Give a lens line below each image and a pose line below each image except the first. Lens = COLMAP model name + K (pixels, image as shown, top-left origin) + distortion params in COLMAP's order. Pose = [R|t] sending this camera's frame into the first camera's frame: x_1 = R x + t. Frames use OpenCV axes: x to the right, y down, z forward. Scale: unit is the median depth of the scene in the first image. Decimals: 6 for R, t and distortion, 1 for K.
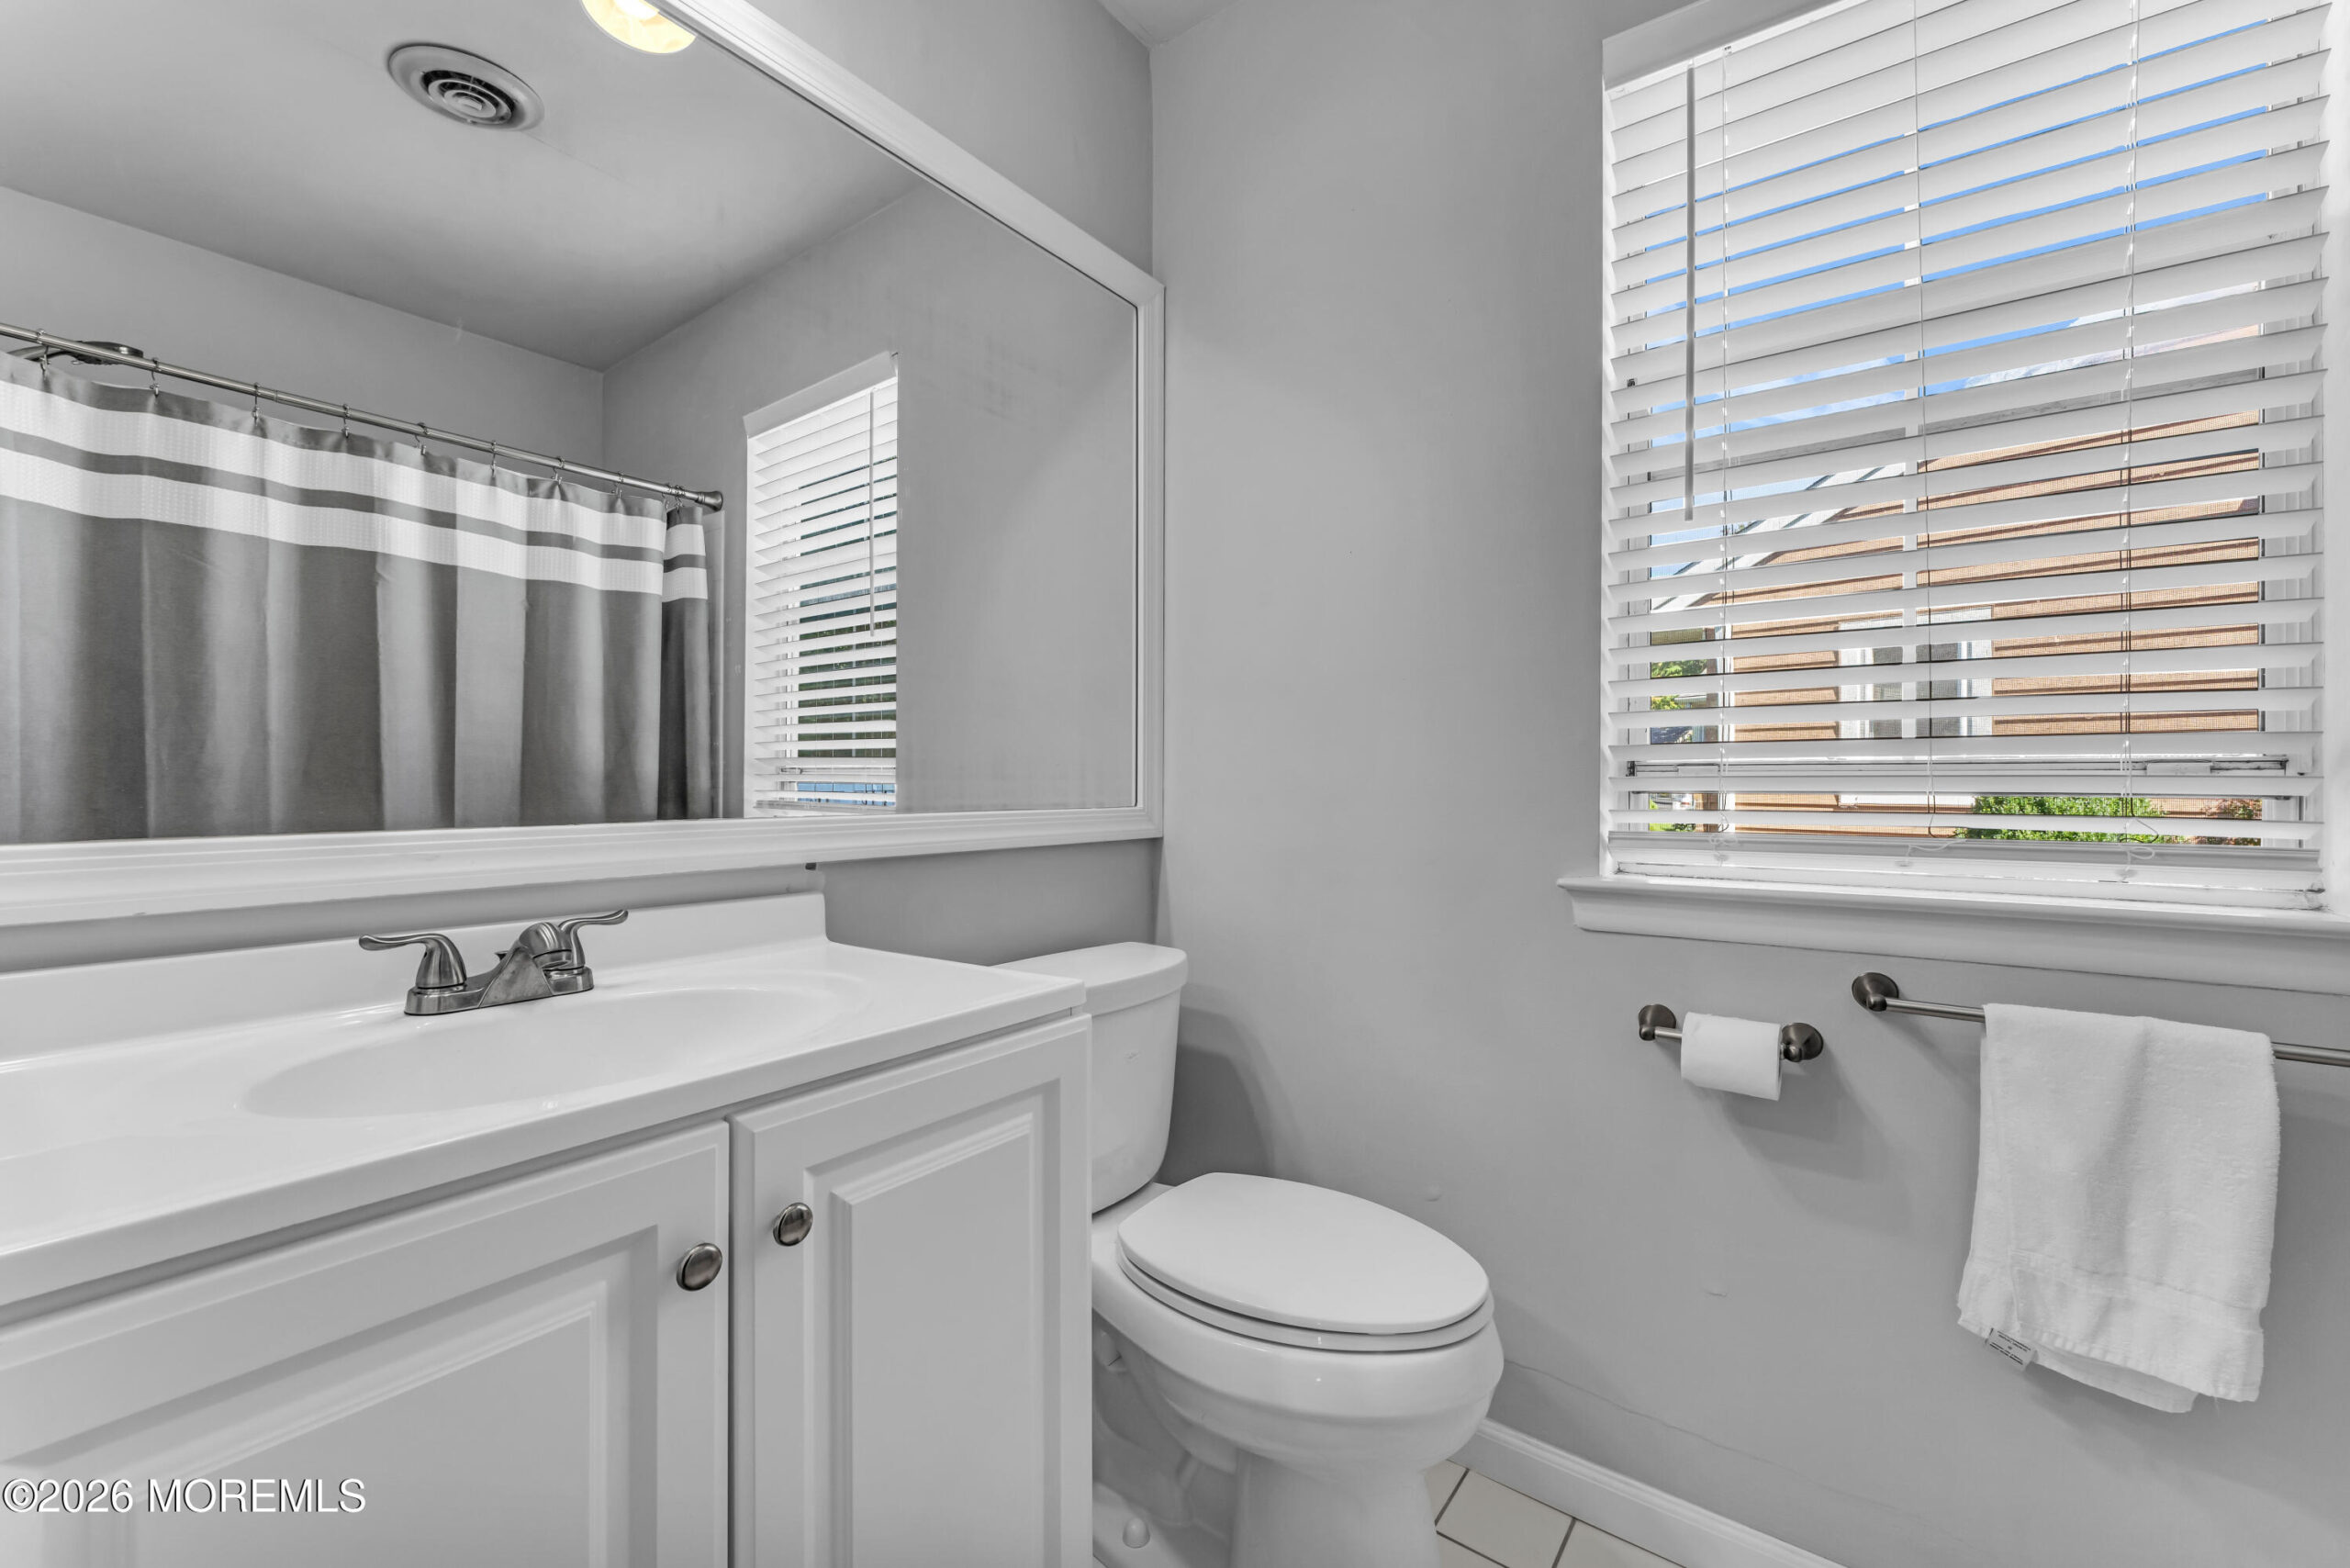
lens RADIAL K [[943.7, 0, 1175.0], [0, 943.7, 784.0], [0, 0, 1]] dist [-0.002865, -0.000748]
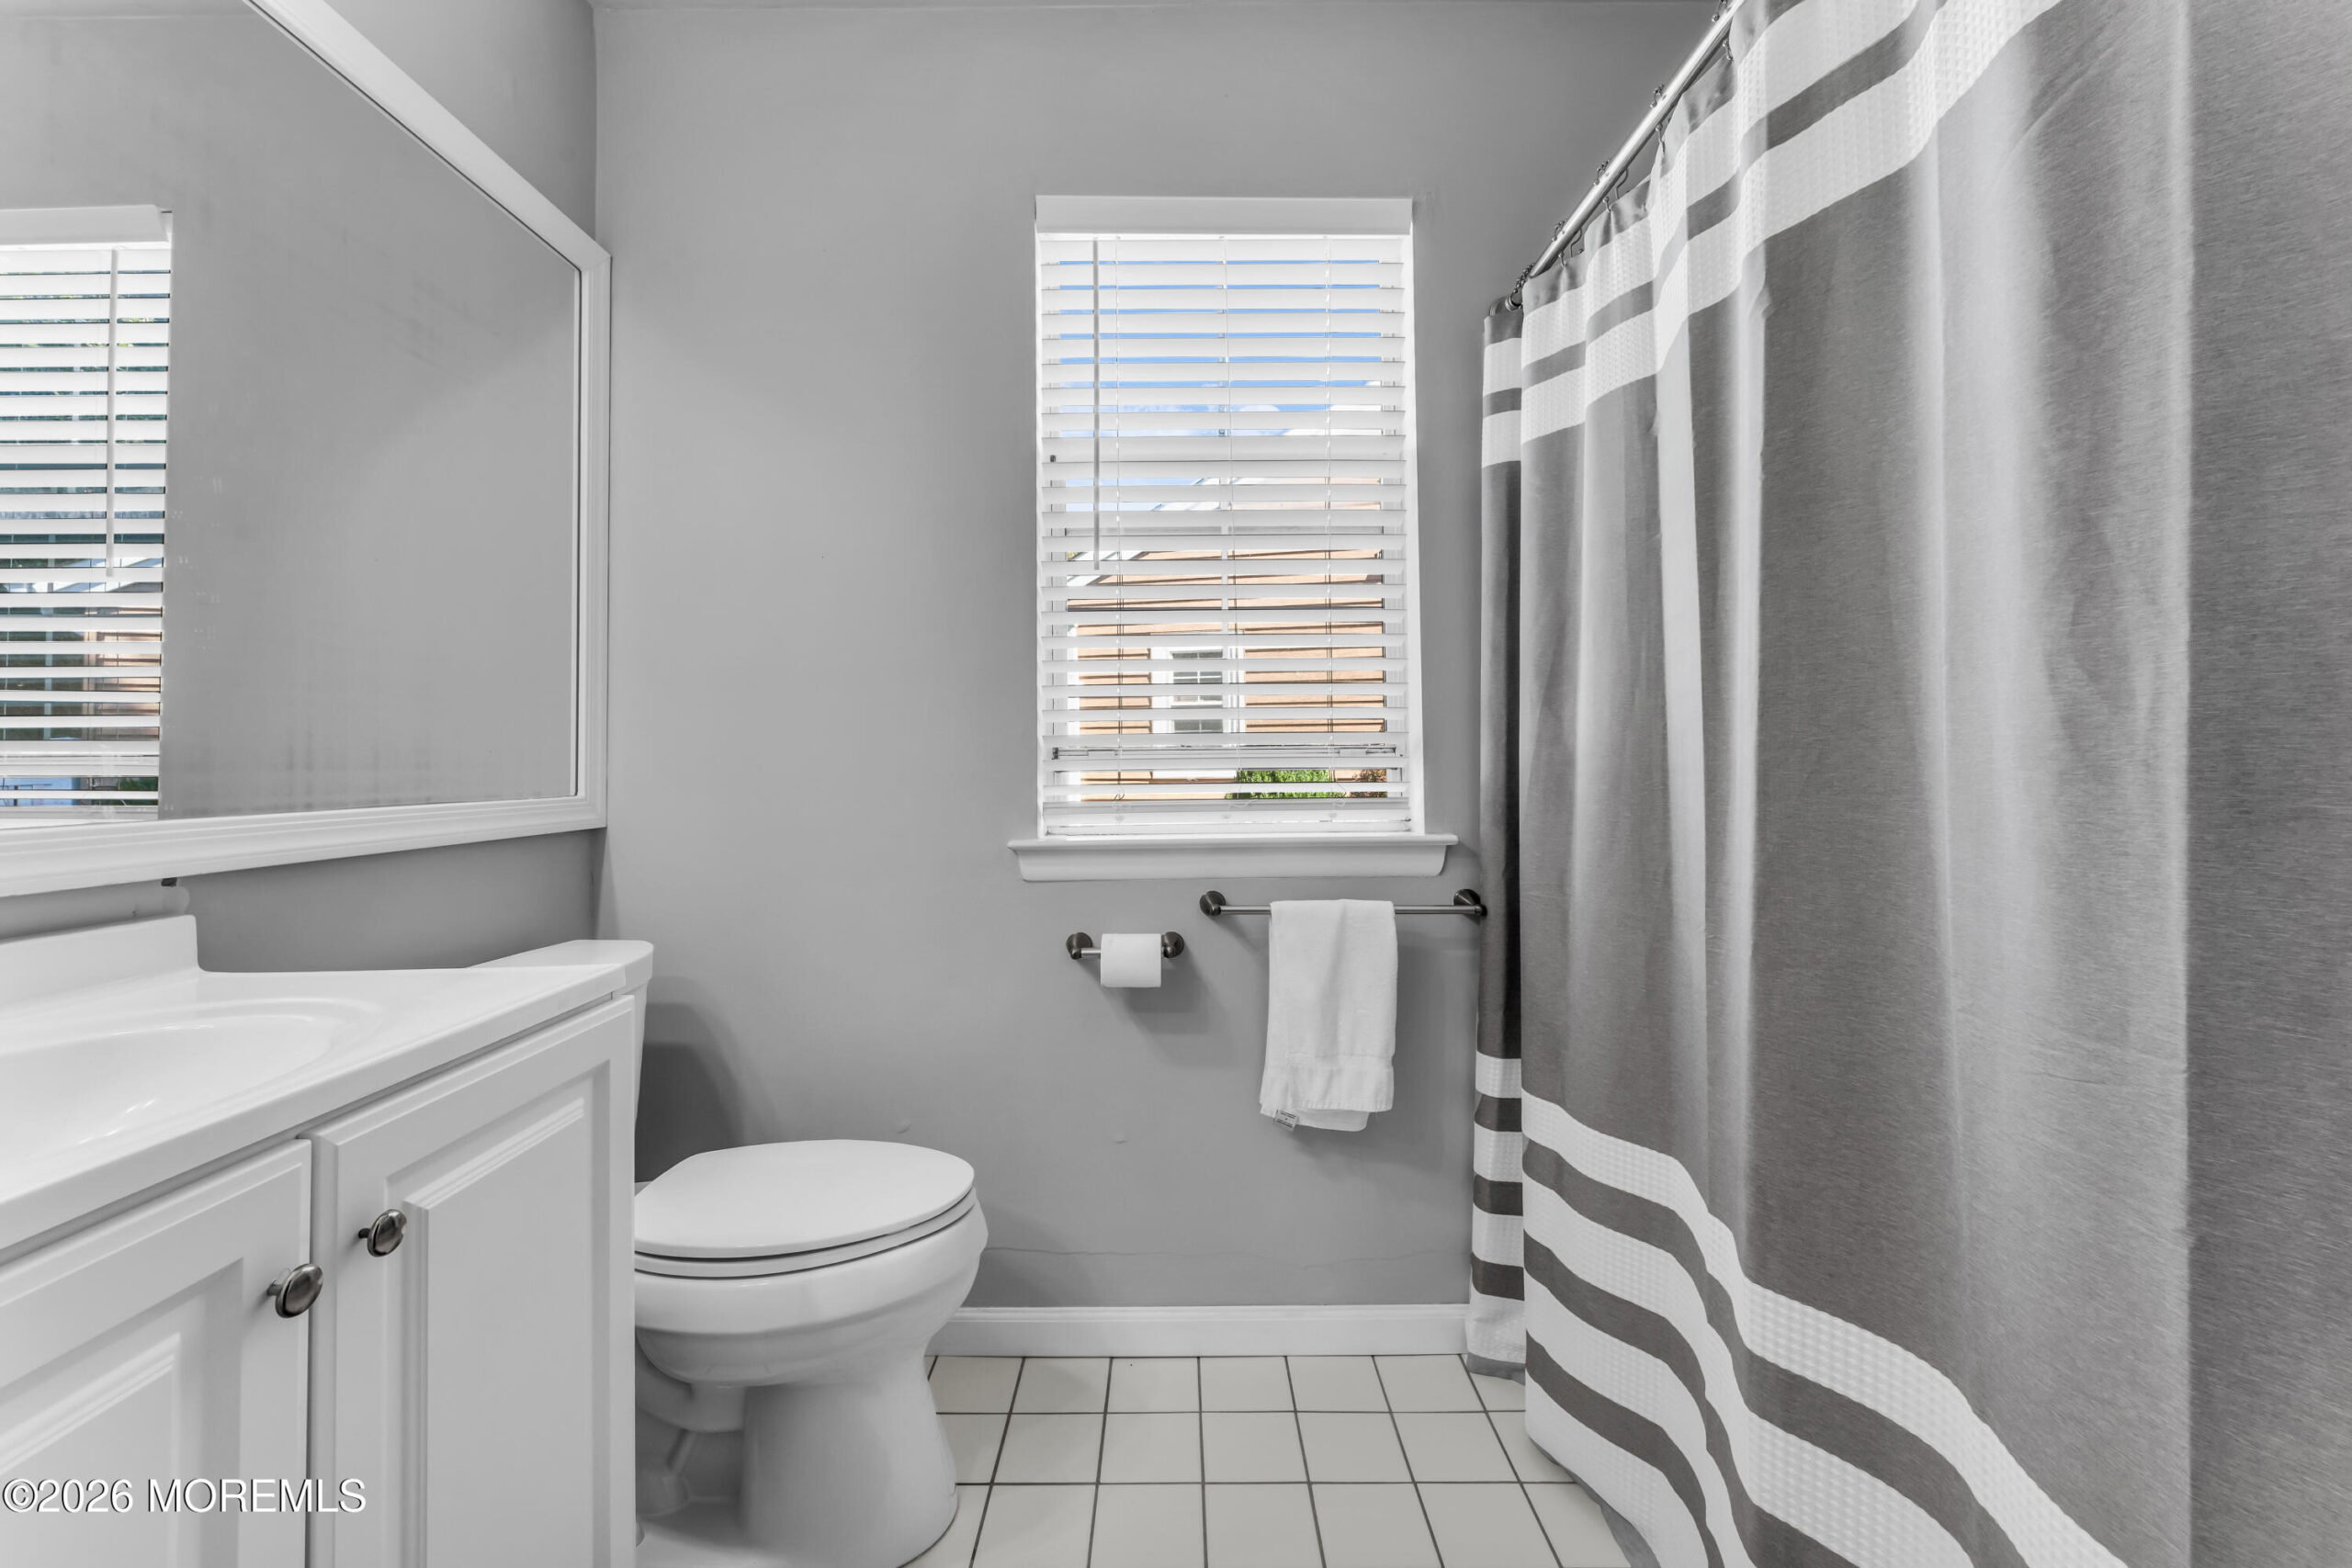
lens RADIAL K [[964.1, 0, 1159.8], [0, 964.1, 738.0], [0, 0, 1]] dist [0.001112, -0.000001]
pose [[0.805731, 0.004292, 0.592265, -0.211686], [0.012039, 0.999648, -0.023622, -0.005405], [-0.592159, 0.026163, 0.805397, -0.170135]]
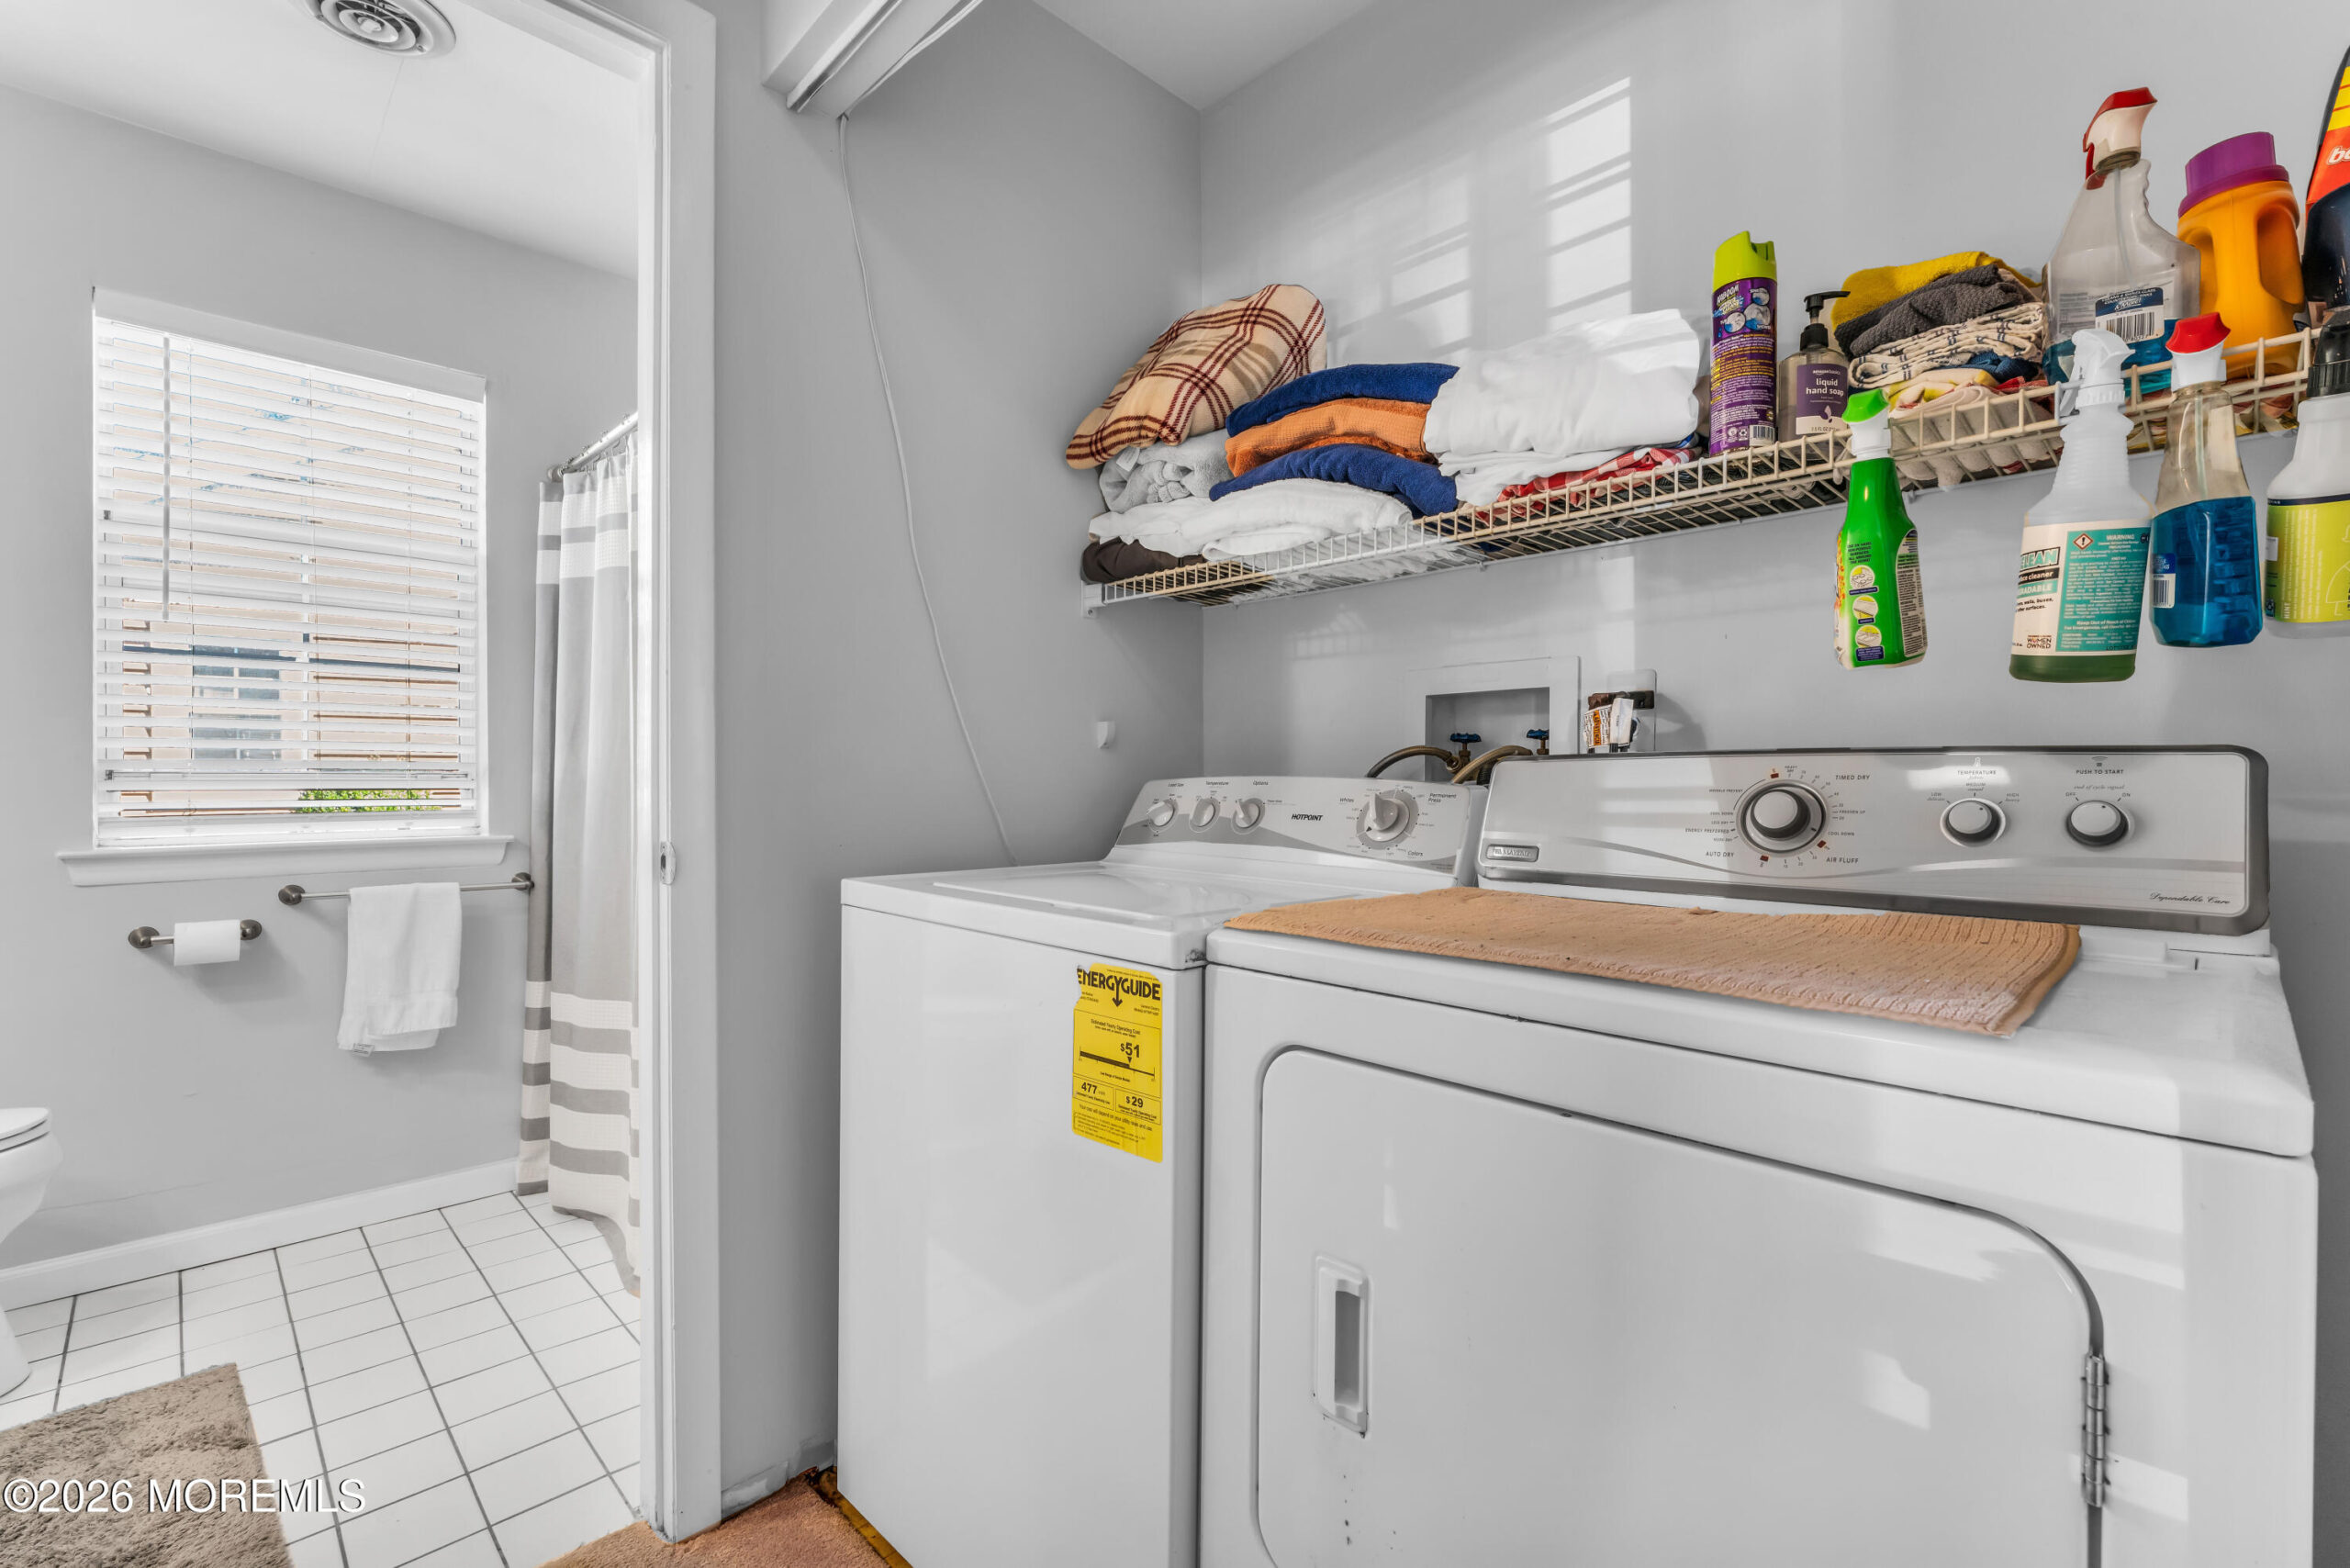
lens RADIAL K [[1035.0, 0, 1175.0], [0, 1035.0, 784.0], [0, 0, 1]] dist [-0.001288, -0.000304]
pose [[0.151109, -0.009575, 0.988471, -0.978646], [-0.000201, 0.999953, 0.009717, -0.020561], [-0.988517, -0.001667, 0.151100, -1.003784]]
